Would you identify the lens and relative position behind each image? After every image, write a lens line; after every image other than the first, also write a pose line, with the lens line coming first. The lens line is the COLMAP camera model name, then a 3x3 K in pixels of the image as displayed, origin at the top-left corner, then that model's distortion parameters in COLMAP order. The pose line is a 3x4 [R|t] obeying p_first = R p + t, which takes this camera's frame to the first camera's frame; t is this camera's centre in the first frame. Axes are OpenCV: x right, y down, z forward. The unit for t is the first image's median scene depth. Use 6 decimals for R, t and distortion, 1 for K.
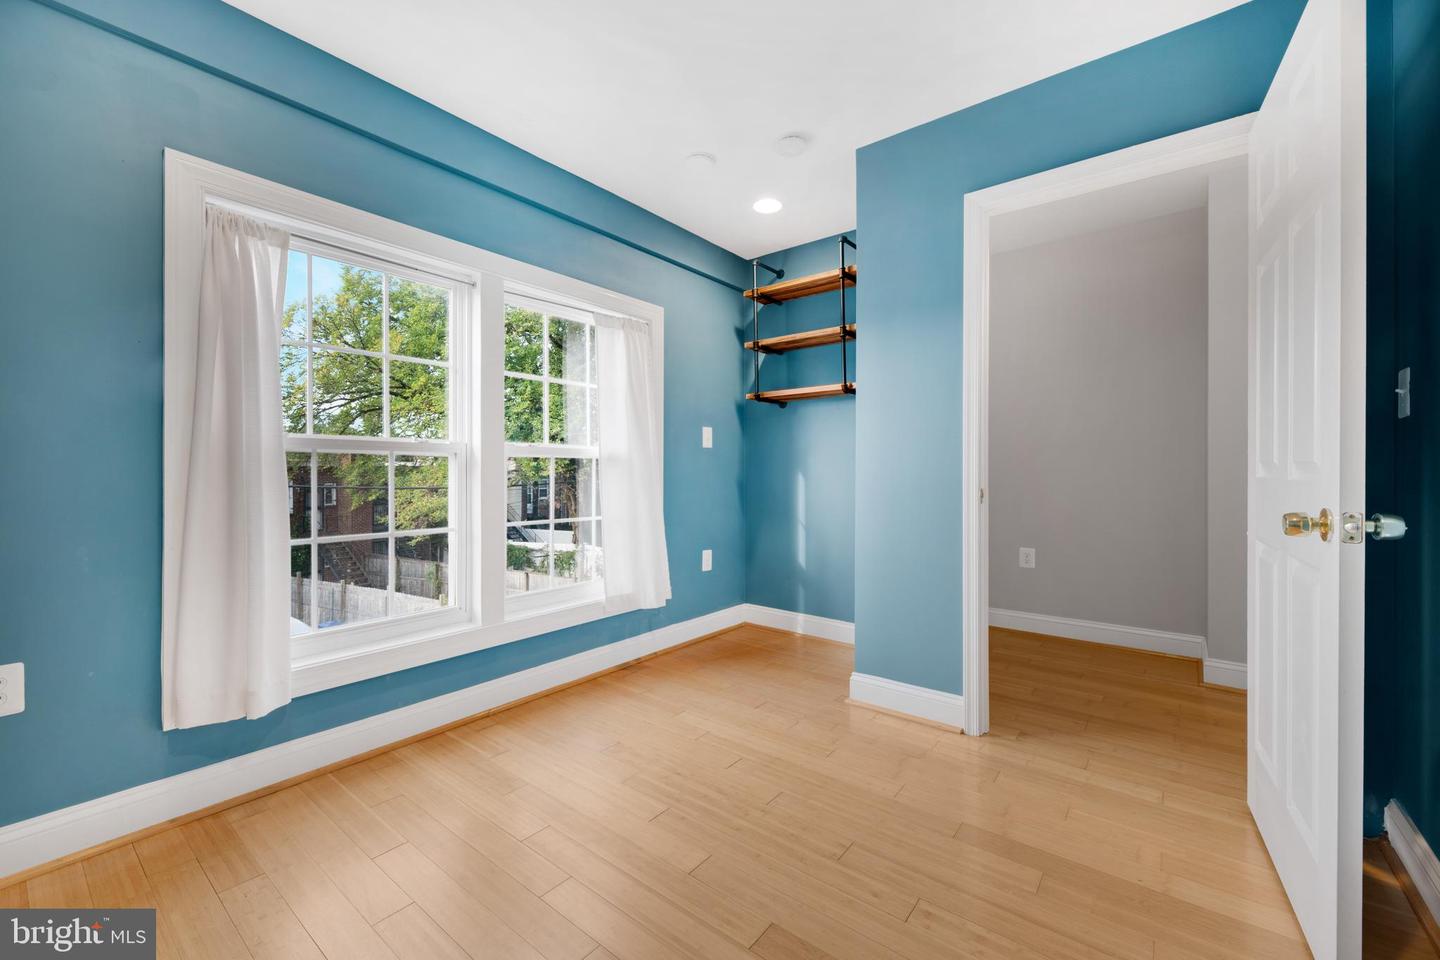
lens RADIAL K [[590.9, 0, 714.6], [0, 590.9, 479.2], [0, 0, 1]] dist [0.001245, 0.000082]
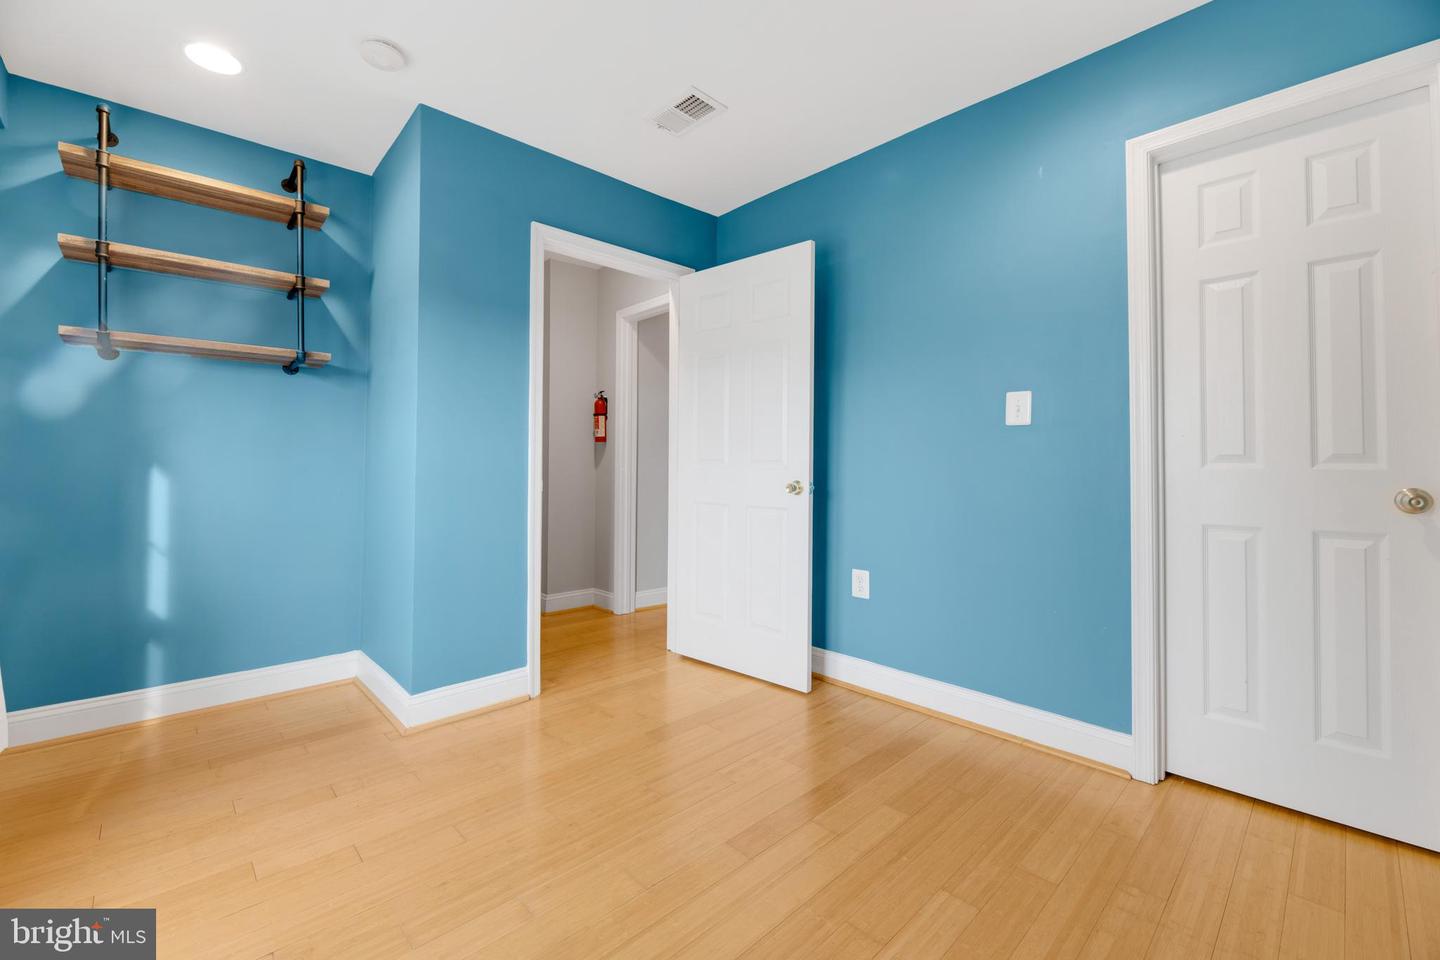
lens RADIAL K [[590.9, 0, 715.1], [0, 590.9, 464.2], [0, 0, 1]] dist [0.001245, 0.000082]
pose [[0.142509, -0.002874, 0.989789, -0.612698], [0.011164, 0.999937, 0.001296, -0.012265], [-0.989730, 0.010865, 0.142532, 0.467980]]
